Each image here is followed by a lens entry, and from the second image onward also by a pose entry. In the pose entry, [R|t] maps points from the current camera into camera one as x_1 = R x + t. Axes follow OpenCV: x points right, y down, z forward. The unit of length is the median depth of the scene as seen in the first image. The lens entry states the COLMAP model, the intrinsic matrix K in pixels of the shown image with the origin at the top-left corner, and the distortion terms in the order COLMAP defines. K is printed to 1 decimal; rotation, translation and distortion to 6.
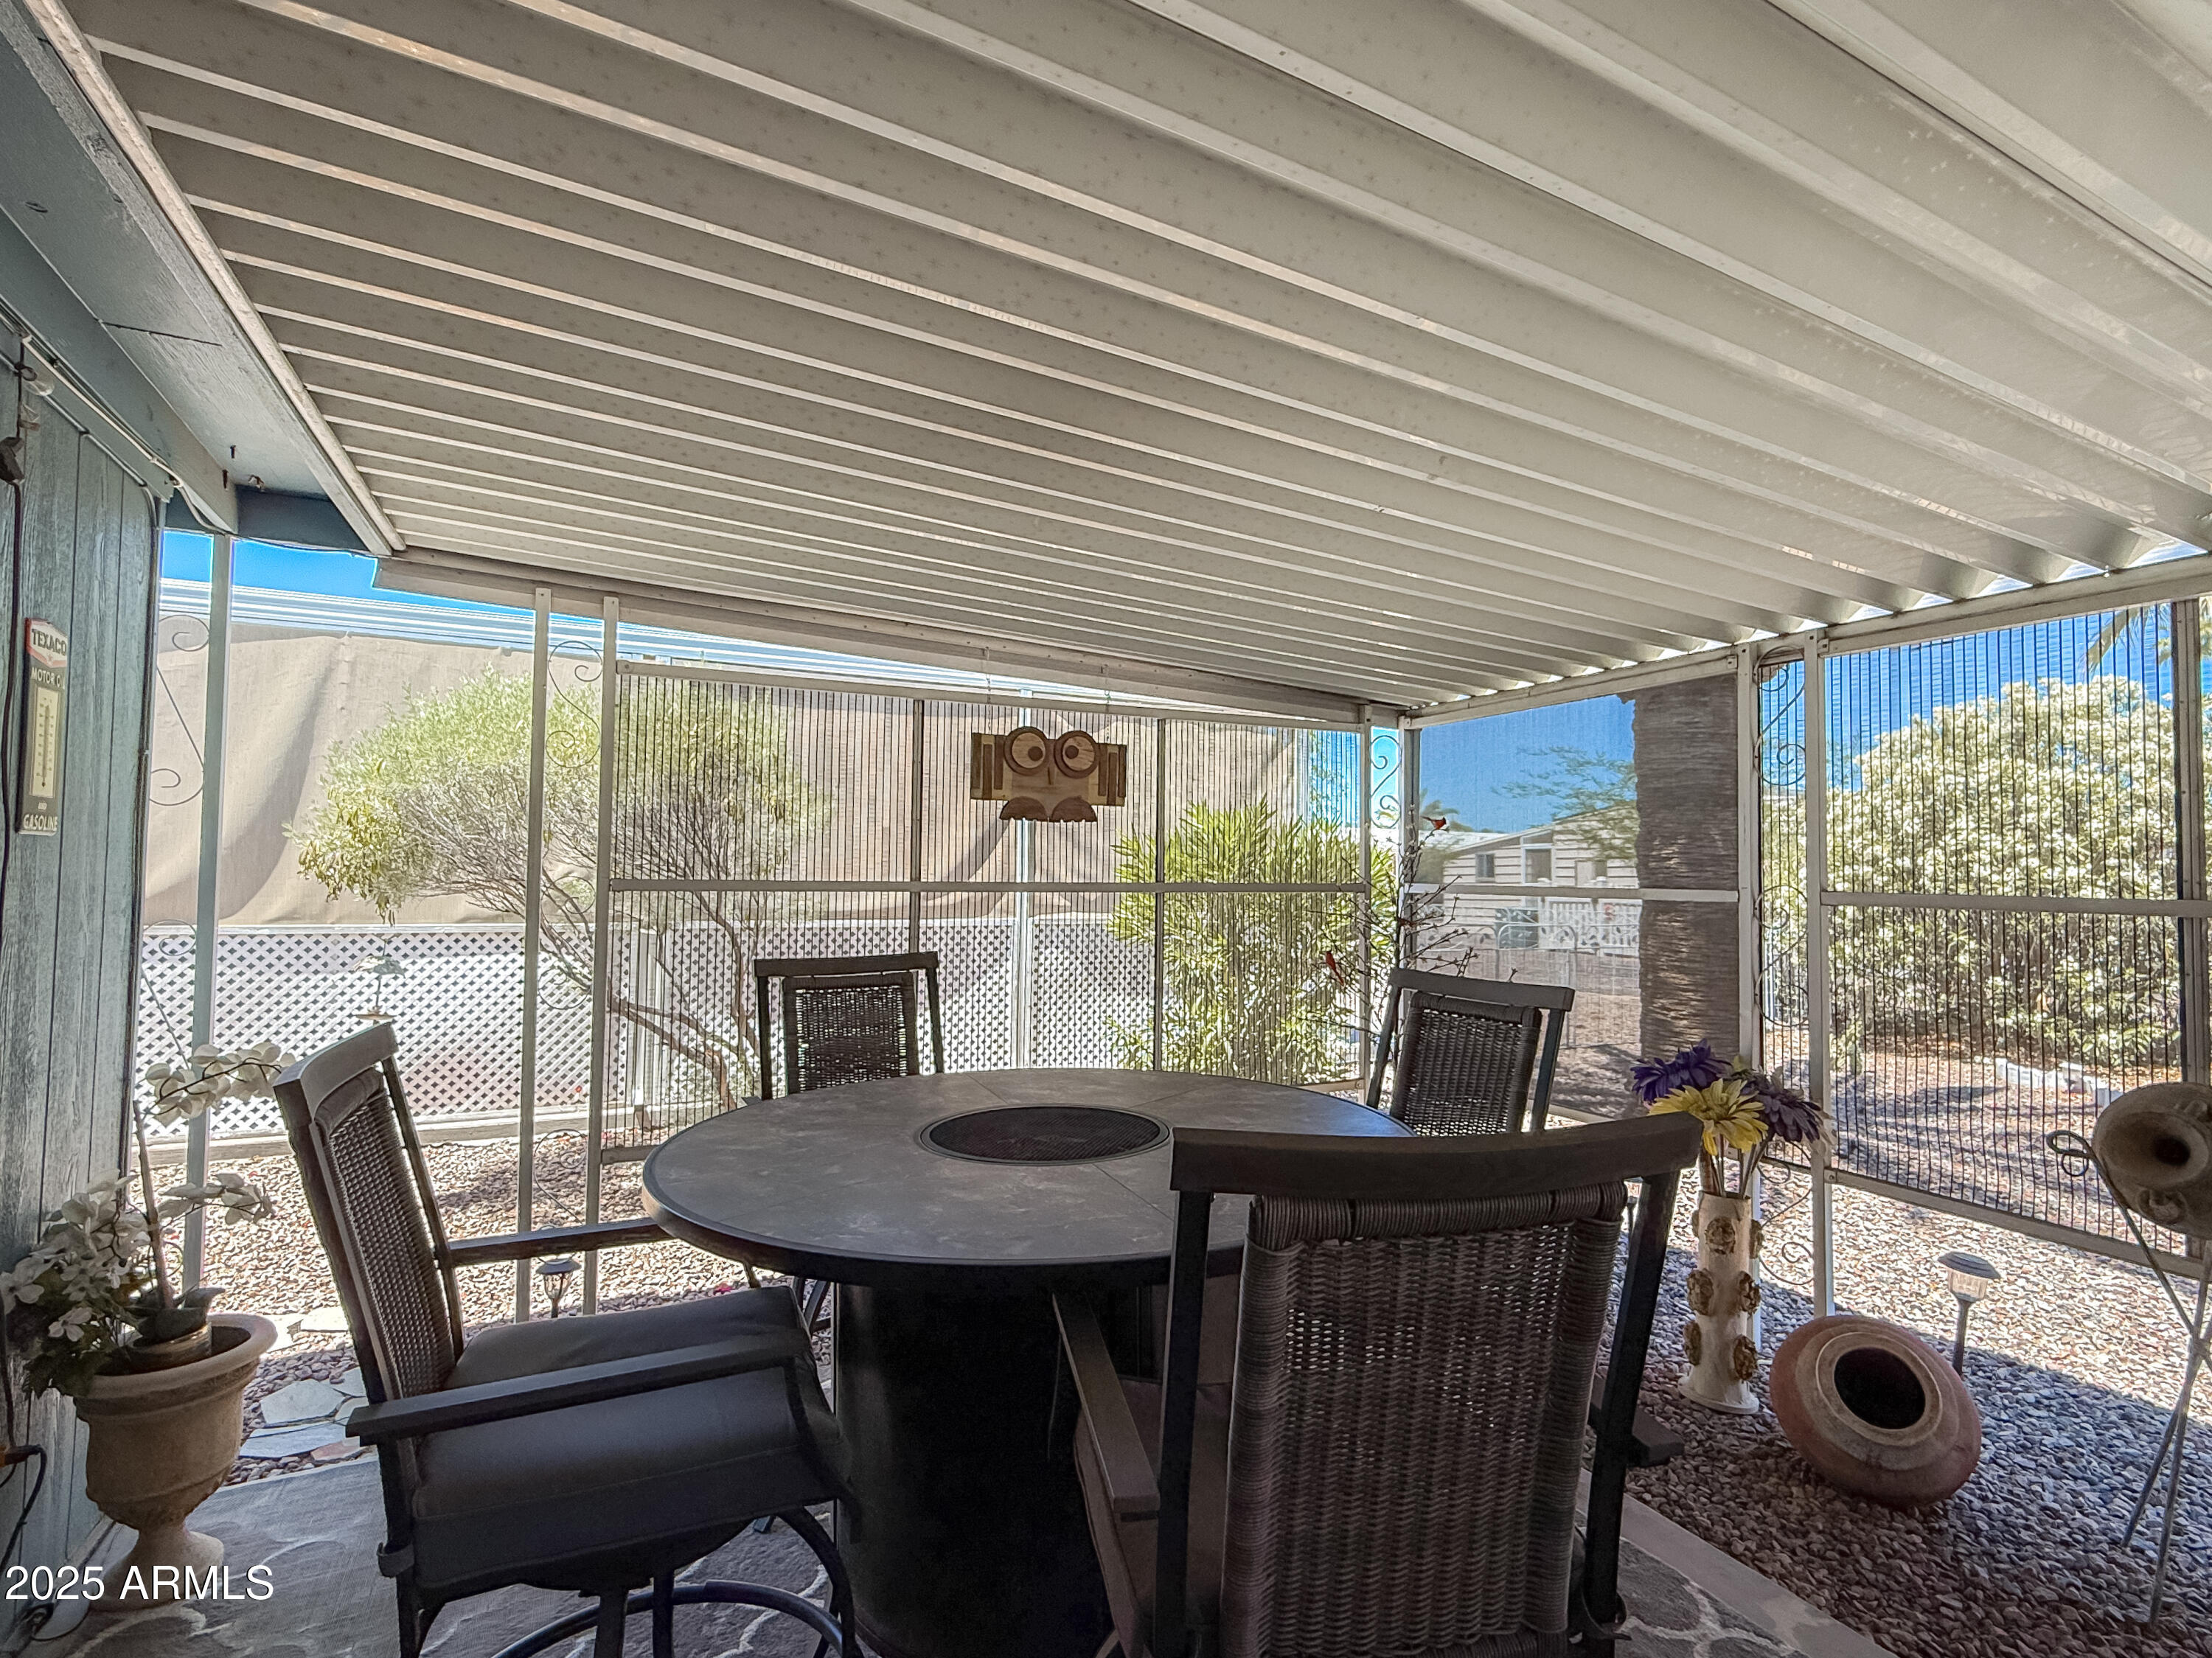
lens RADIAL K [[1091.7, 0, 1106.0], [0, 1091.7, 829.0], [0, 0, 1]] dist [0.002041, 0.000464]
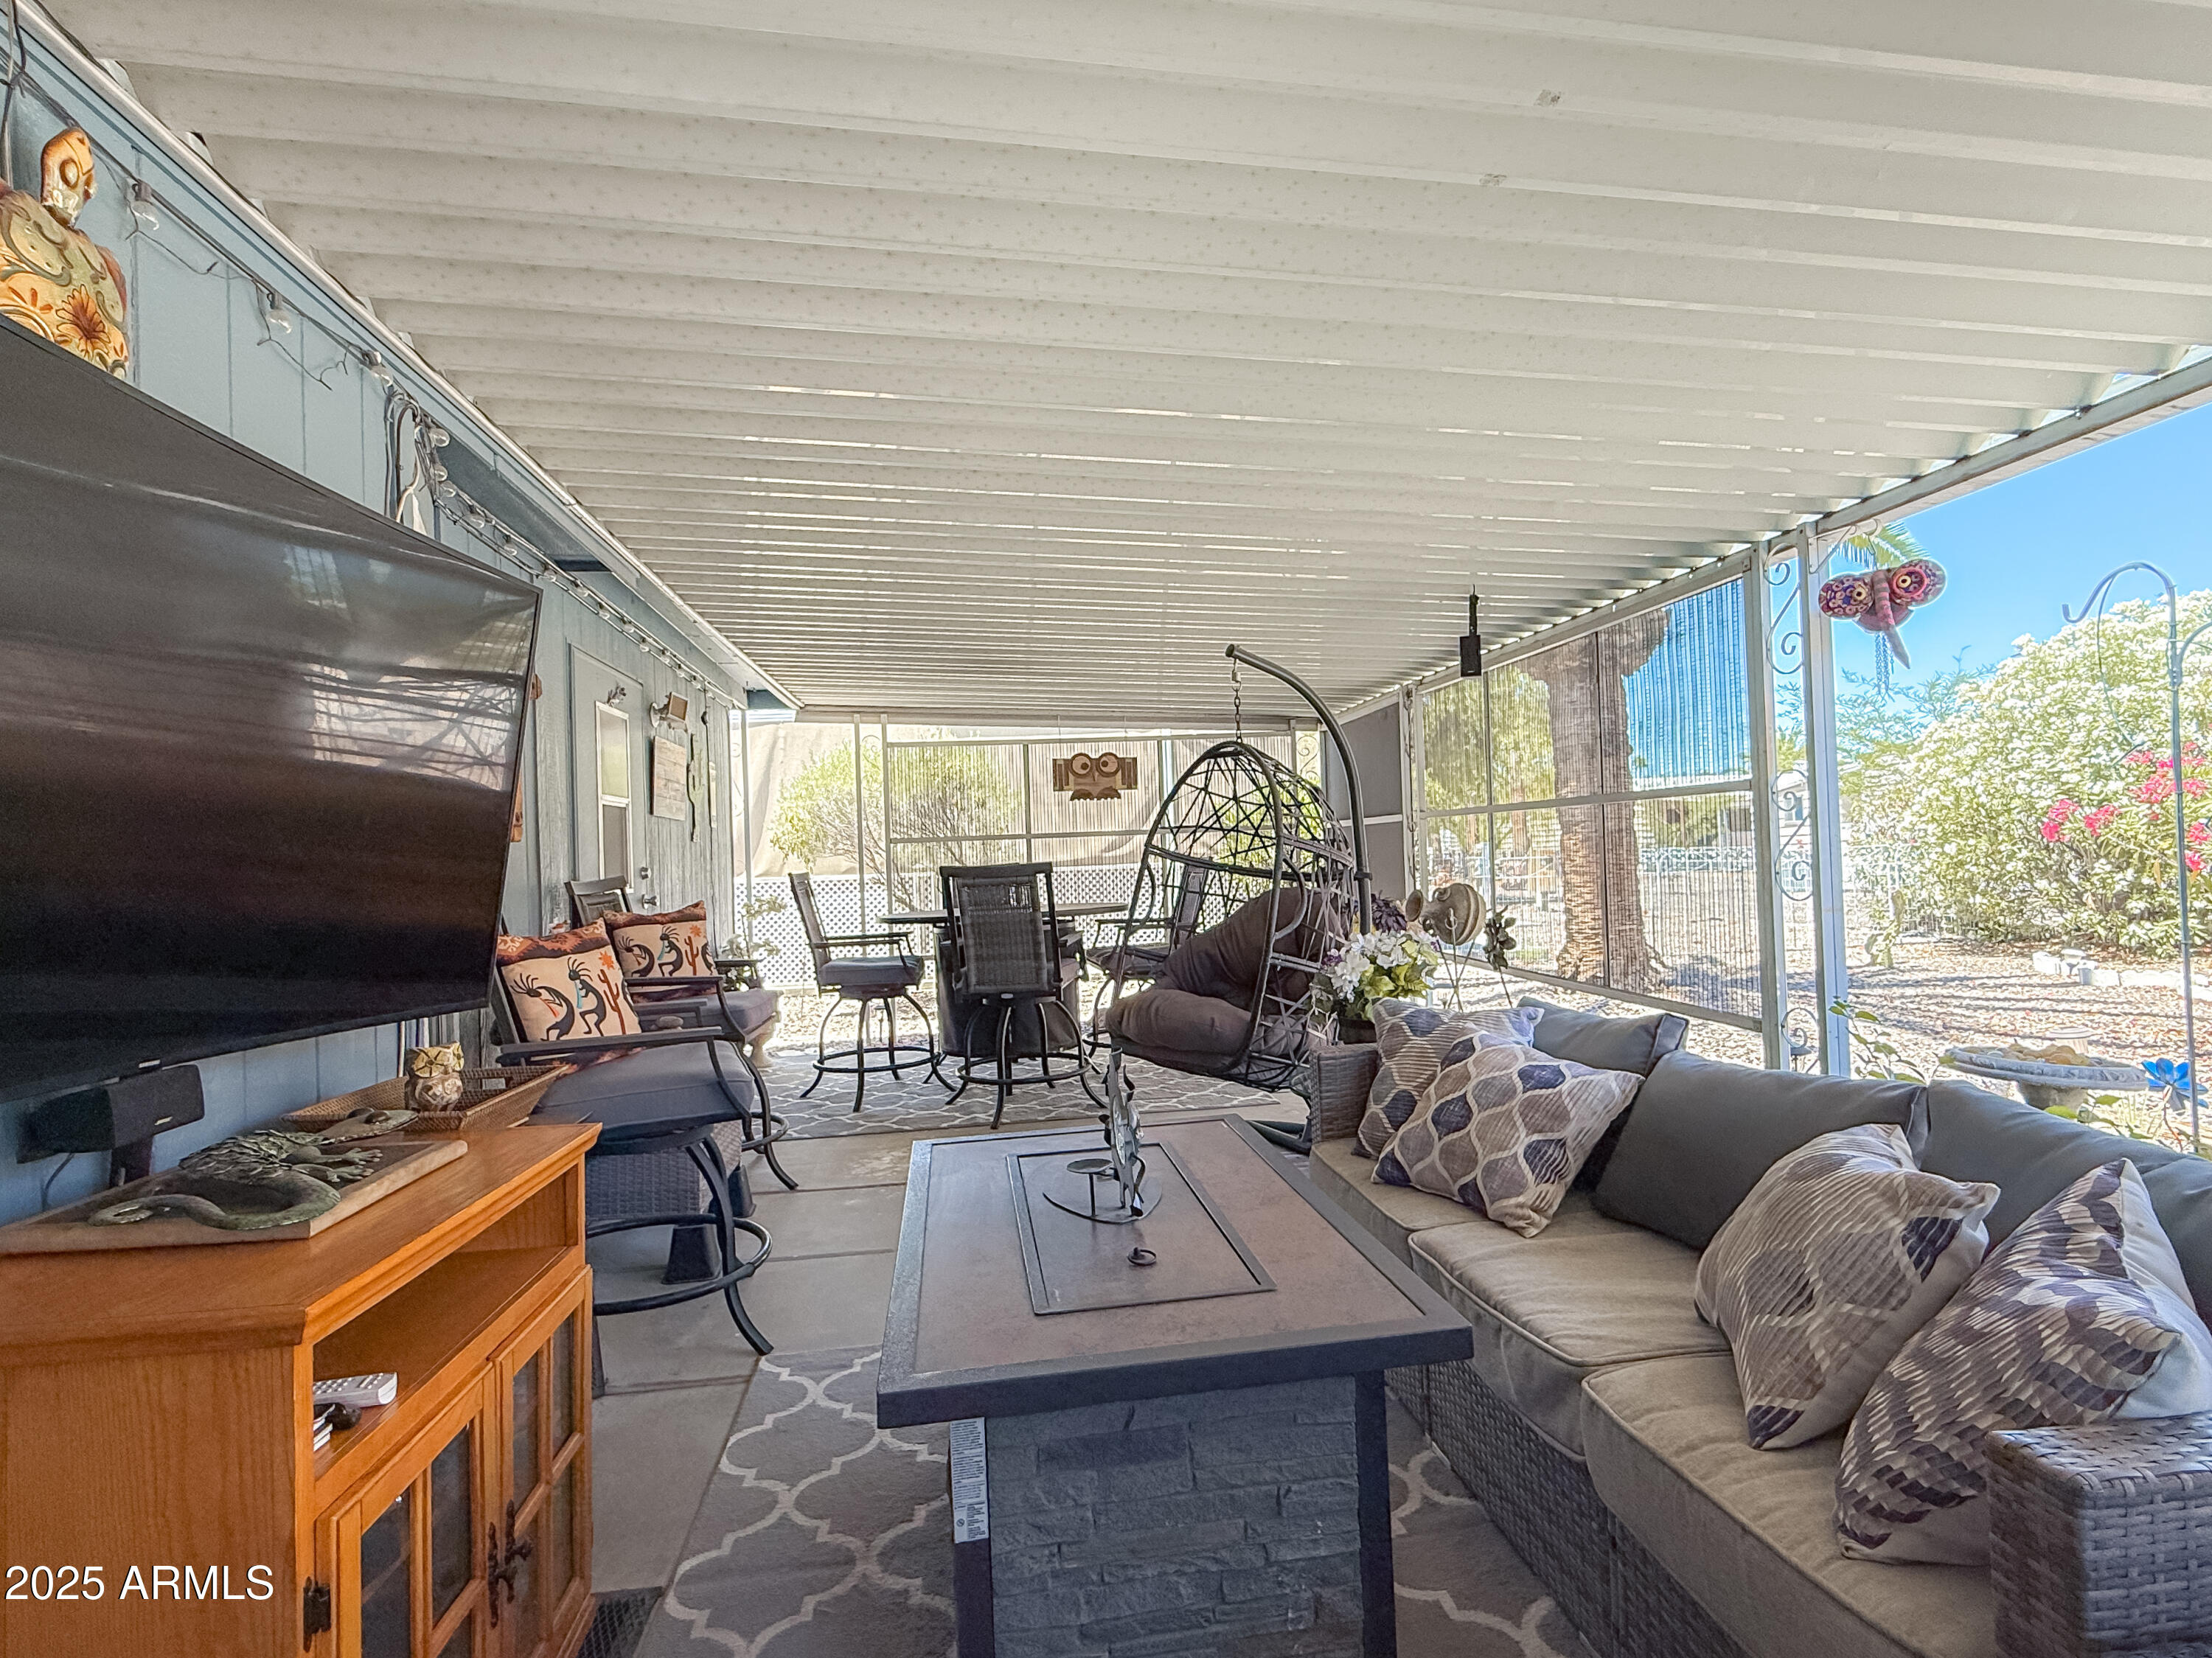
lens RADIAL K [[1091.7, 0, 1106.0], [0, 1091.7, 829.0], [0, 0, 1]] dist [0.002041, 0.000464]
pose [[0.947596, -0.056526, -0.314430, 0.579441], [0.062270, 0.998025, 0.008247, 0.029935], [0.313343, -0.027394, 0.949245, -0.856169]]
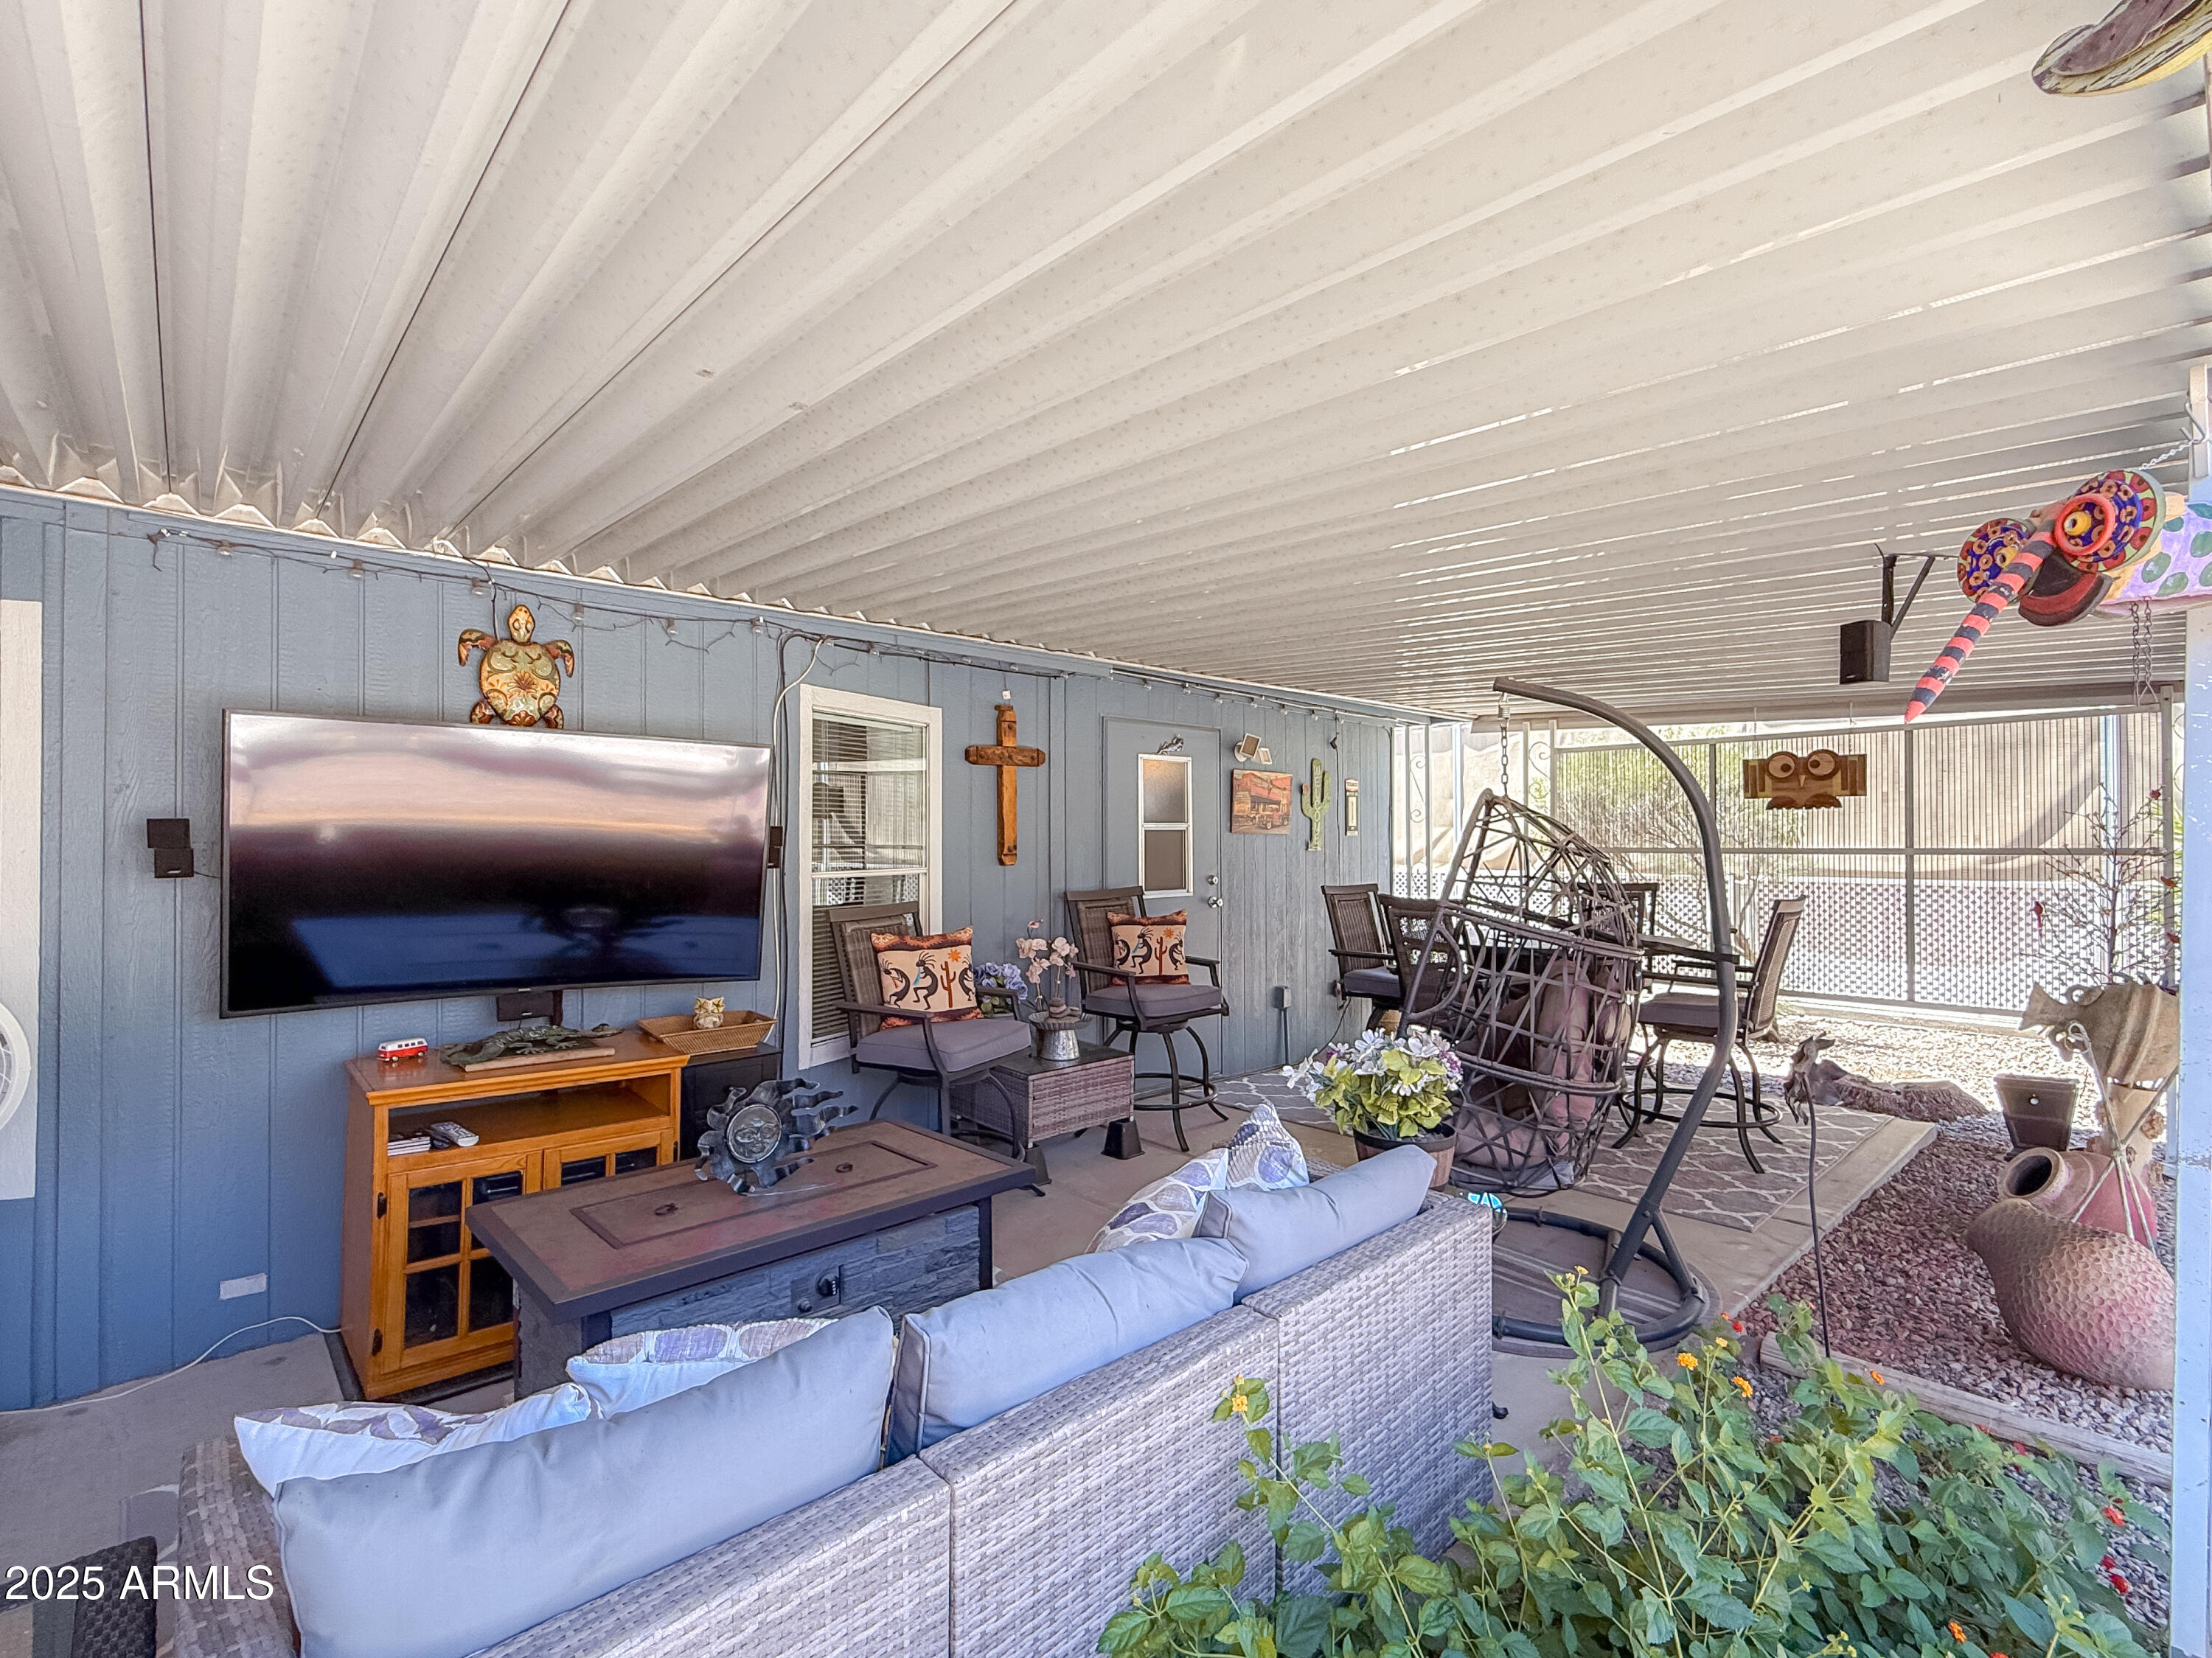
lens RADIAL K [[1027.1, 0, 1106.0], [0, 1027.1, 829.0], [0, 0, 1]] dist [0.000184, -0.000133]
pose [[0.286137, -0.026056, -0.957834, 1.089240], [0.046420, 0.998833, -0.013304, -0.005131], [0.957064, -0.040656, 0.287012, -0.398805]]
